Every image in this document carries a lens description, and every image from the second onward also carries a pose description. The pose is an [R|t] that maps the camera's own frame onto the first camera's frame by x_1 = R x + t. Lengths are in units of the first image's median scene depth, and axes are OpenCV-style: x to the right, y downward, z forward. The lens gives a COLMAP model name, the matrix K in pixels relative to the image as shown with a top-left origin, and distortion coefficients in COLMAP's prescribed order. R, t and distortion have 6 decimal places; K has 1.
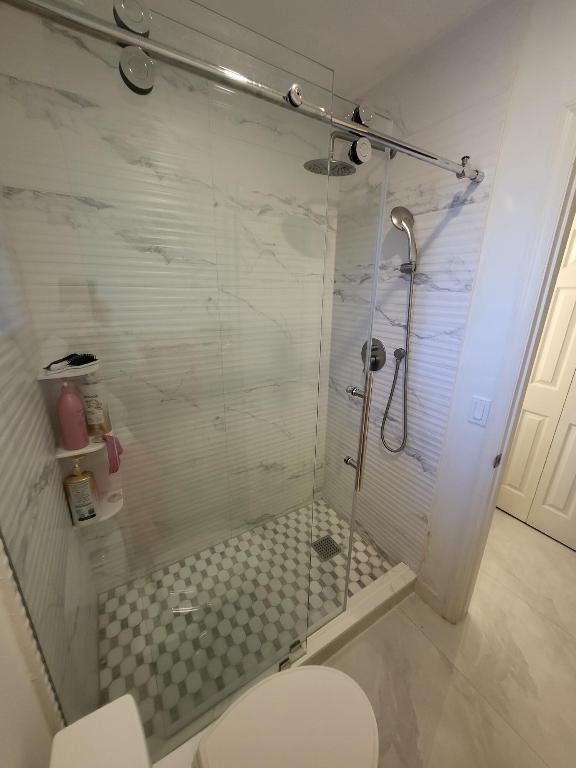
lens RADIAL K [[300.0, 0, 290.7], [0, 300.0, 385.1], [0, 0, 1]] dist [-0.004708, 0.000240]
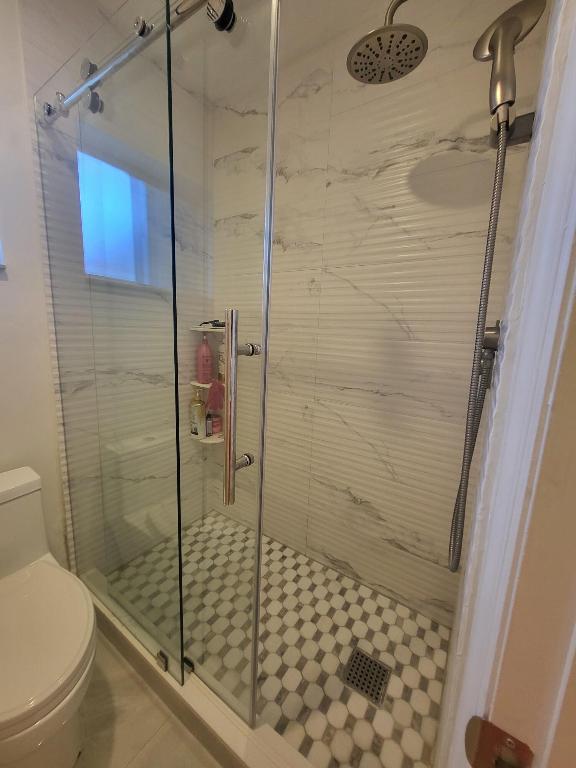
lens RADIAL K [[300.0, 0, 292.4], [0, 300.0, 381.4], [0, 0, 1]] dist [-0.004708, 0.000240]
pose [[0.423823, 0.160444, -0.891421, 0.539151], [-0.310767, 0.950201, 0.023270, 0.023600], [0.850763, 0.267162, 0.452578, 0.491003]]
